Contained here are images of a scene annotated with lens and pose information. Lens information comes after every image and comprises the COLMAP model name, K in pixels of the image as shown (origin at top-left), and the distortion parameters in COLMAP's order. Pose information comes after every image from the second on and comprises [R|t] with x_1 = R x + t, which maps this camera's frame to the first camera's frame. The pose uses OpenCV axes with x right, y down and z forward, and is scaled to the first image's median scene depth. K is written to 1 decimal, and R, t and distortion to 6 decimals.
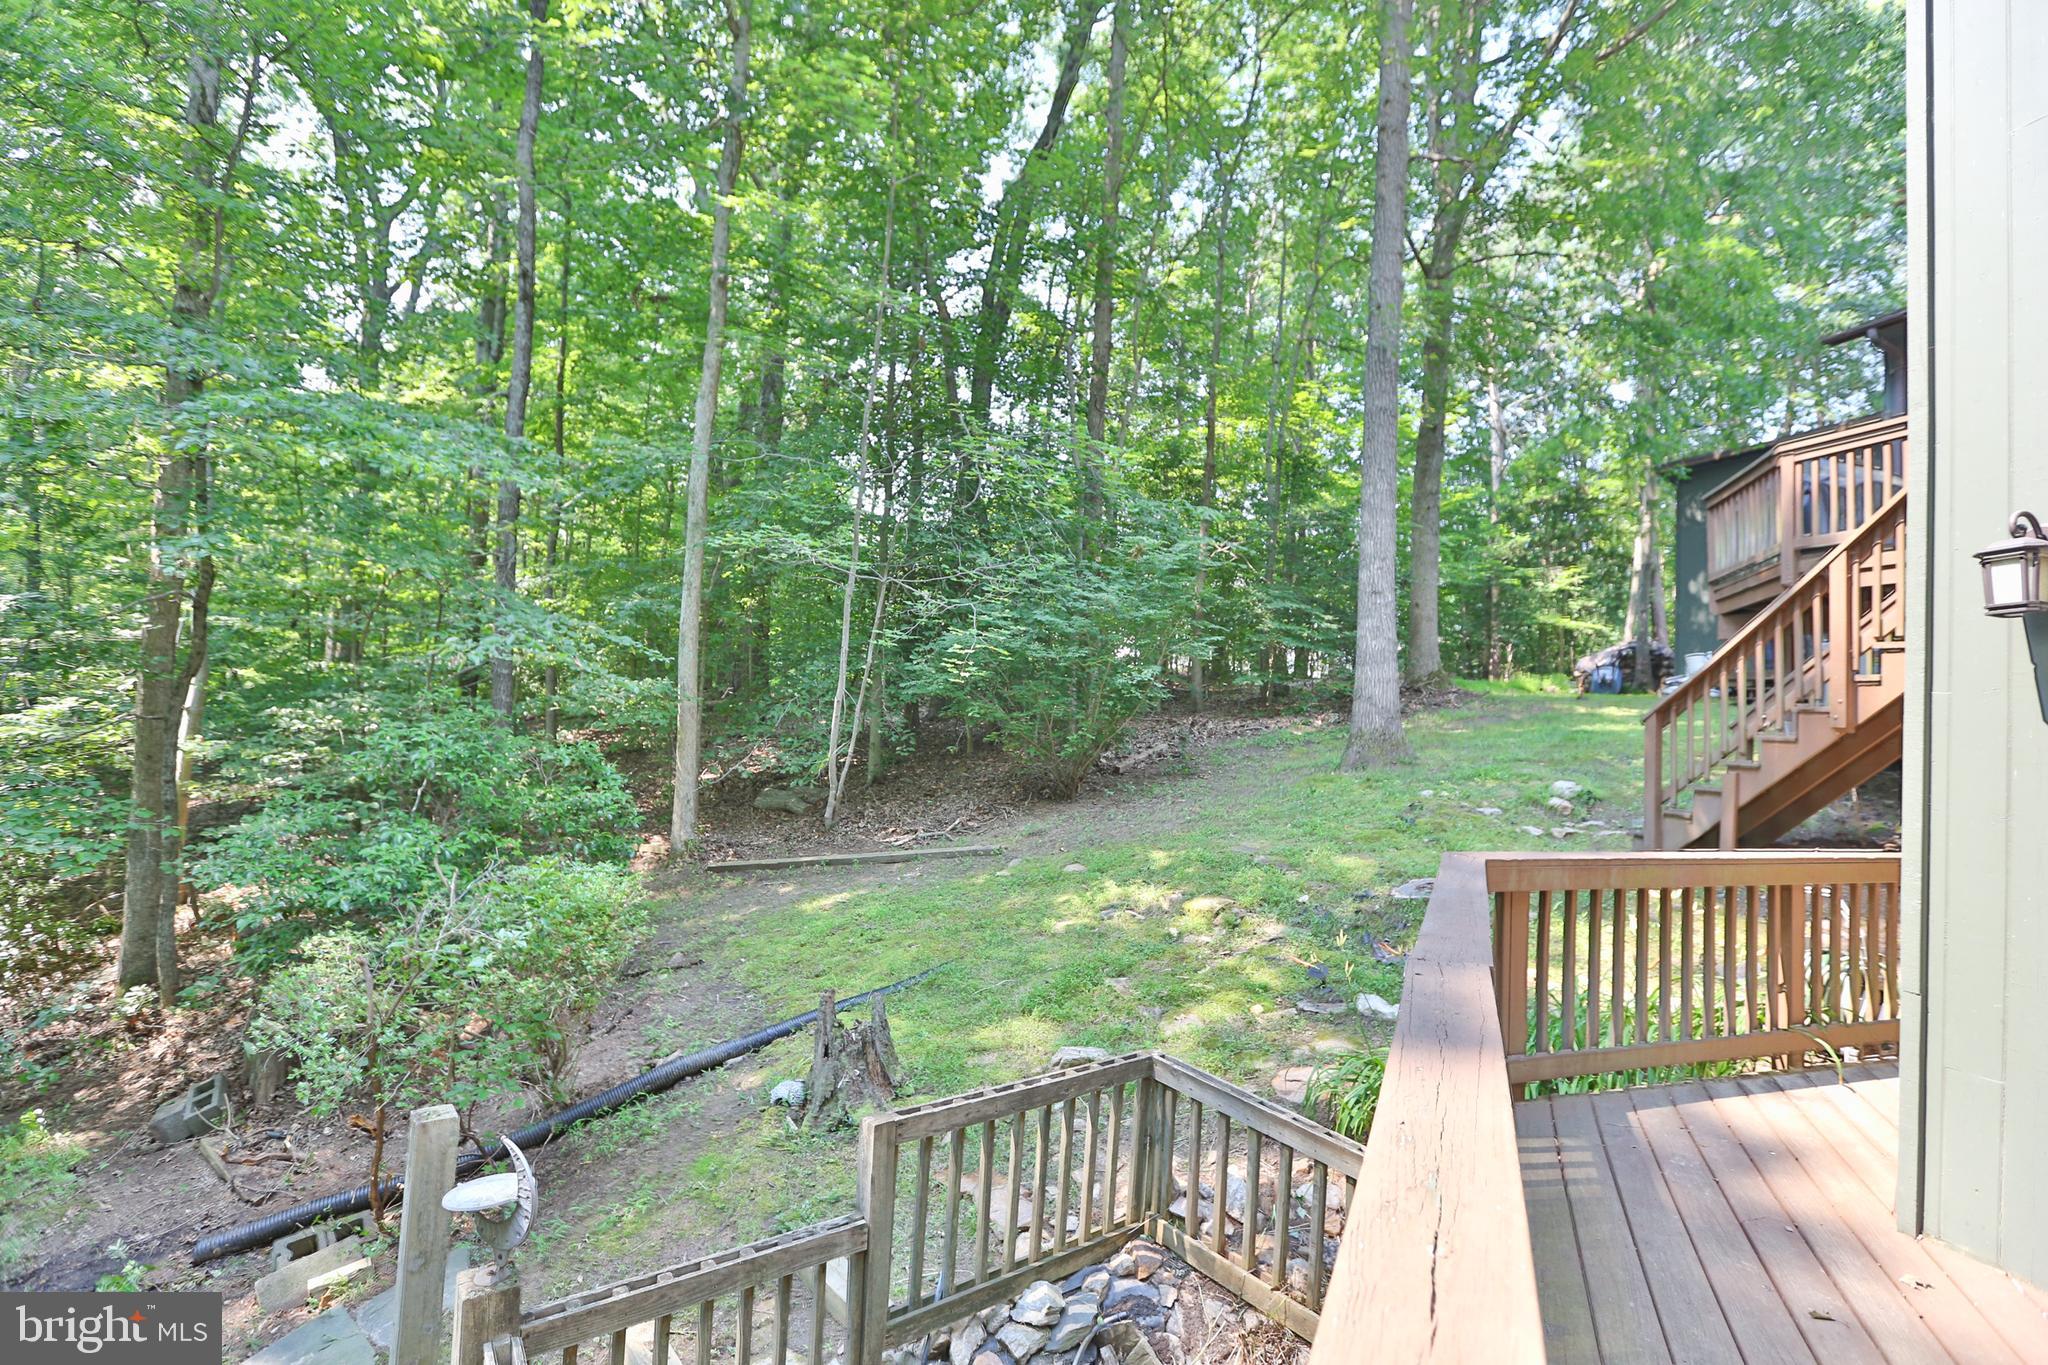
lens RADIAL K [[935.8, 0, 1029.6], [0, 935.8, 681.0], [0, 0, 1]] dist [-0.061838, 0.024919]
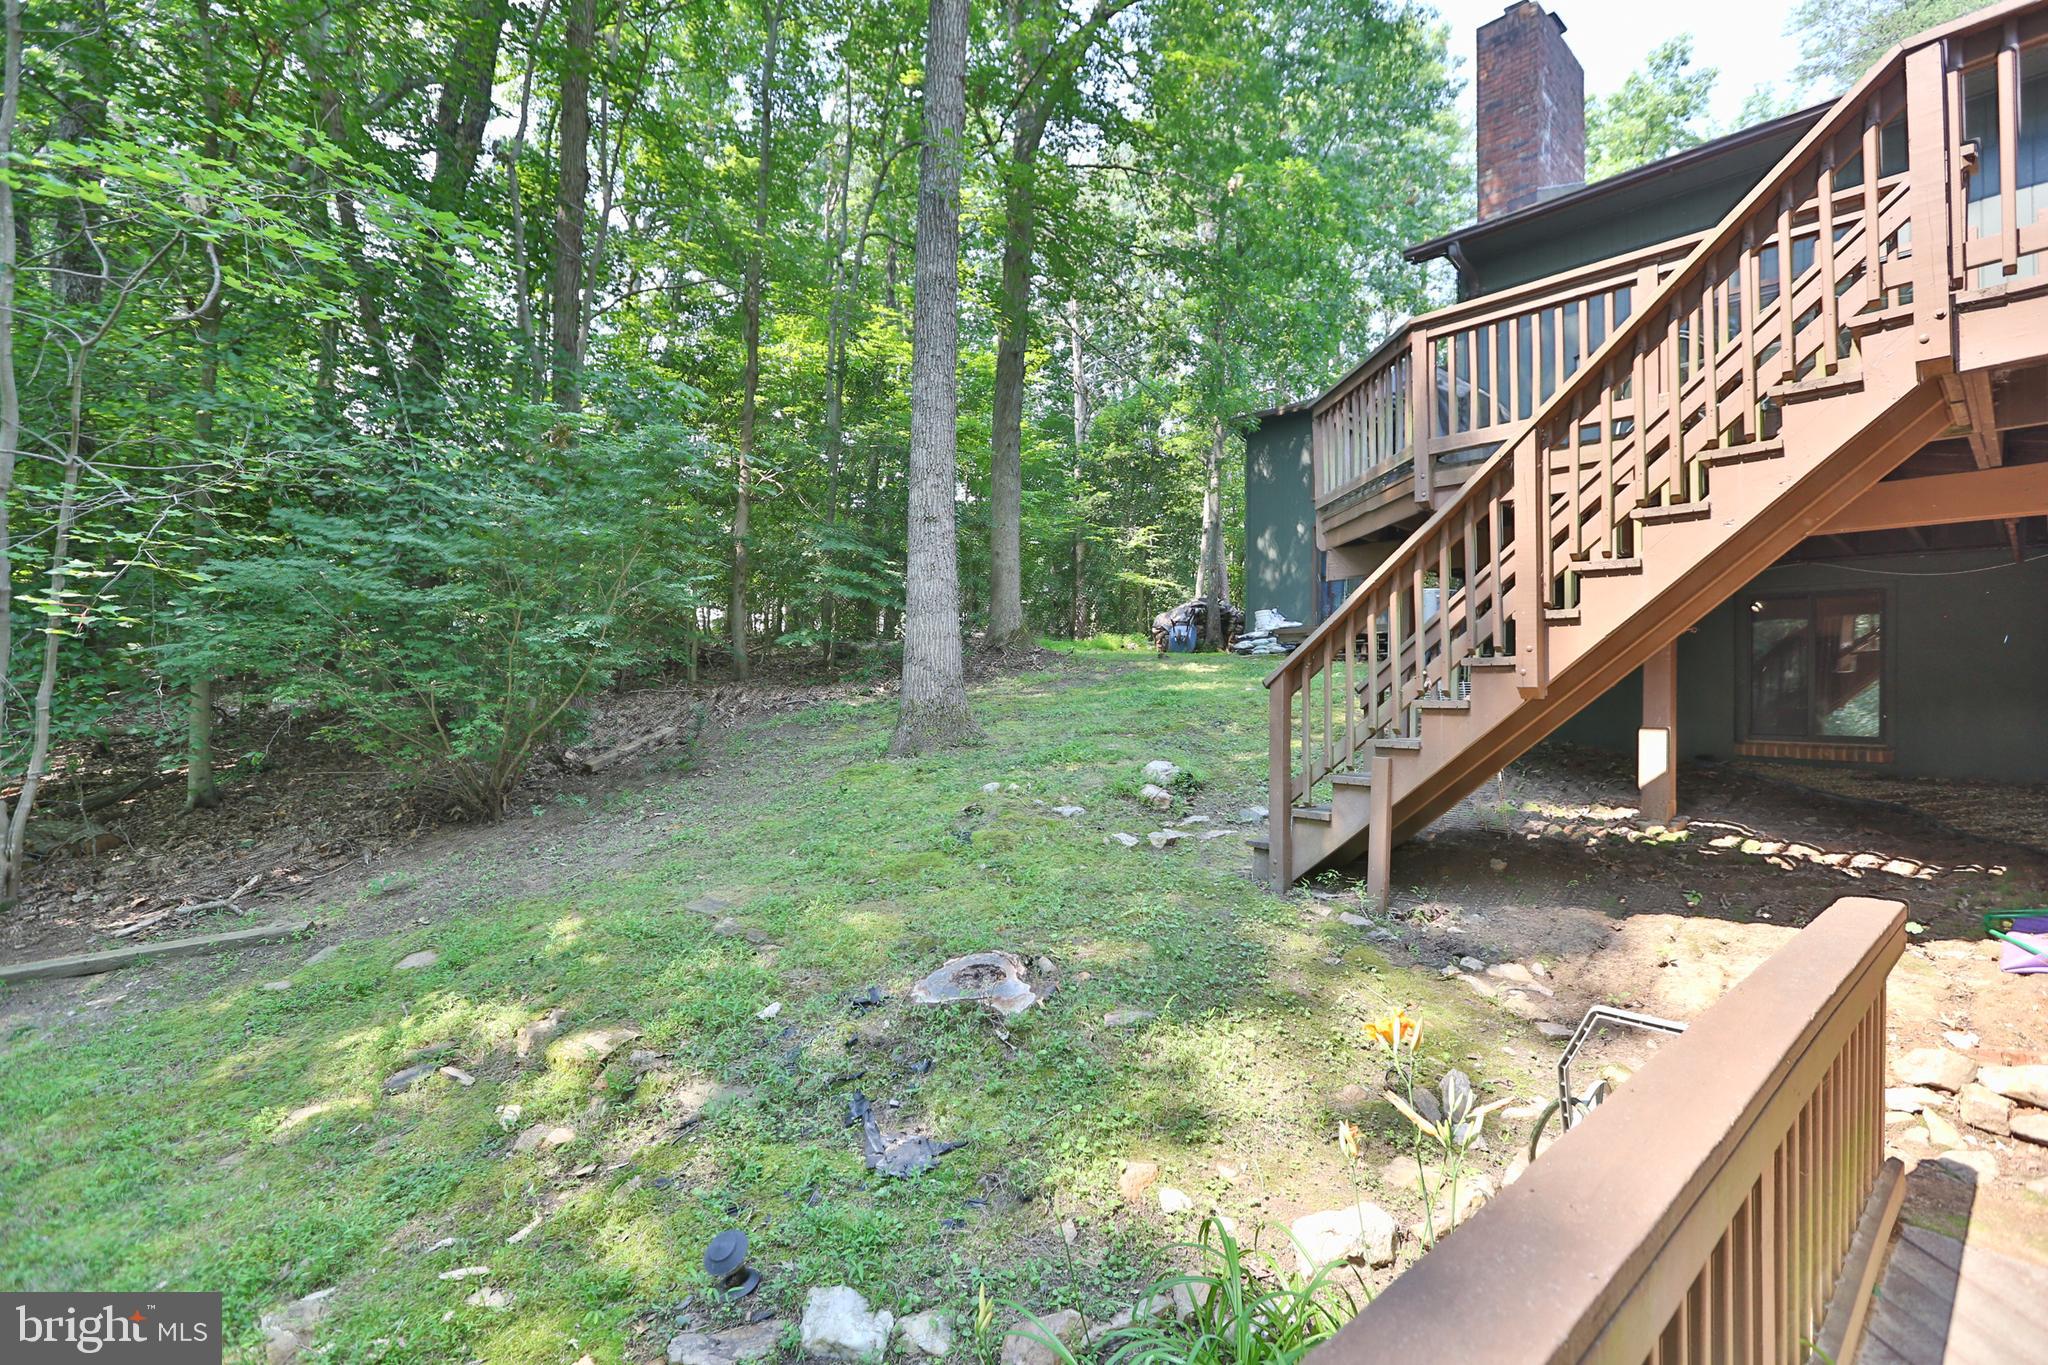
lens RADIAL K [[935.8, 0, 1029.6], [0, 935.8, 681.0], [0, 0, 1]] dist [-0.061838, 0.024919]
pose [[0.916073, -0.027980, 0.400034, 0.101198], [0.013093, 0.999118, 0.039900, 0.005001], [-0.400798, -0.031314, 0.915631, 0.194127]]
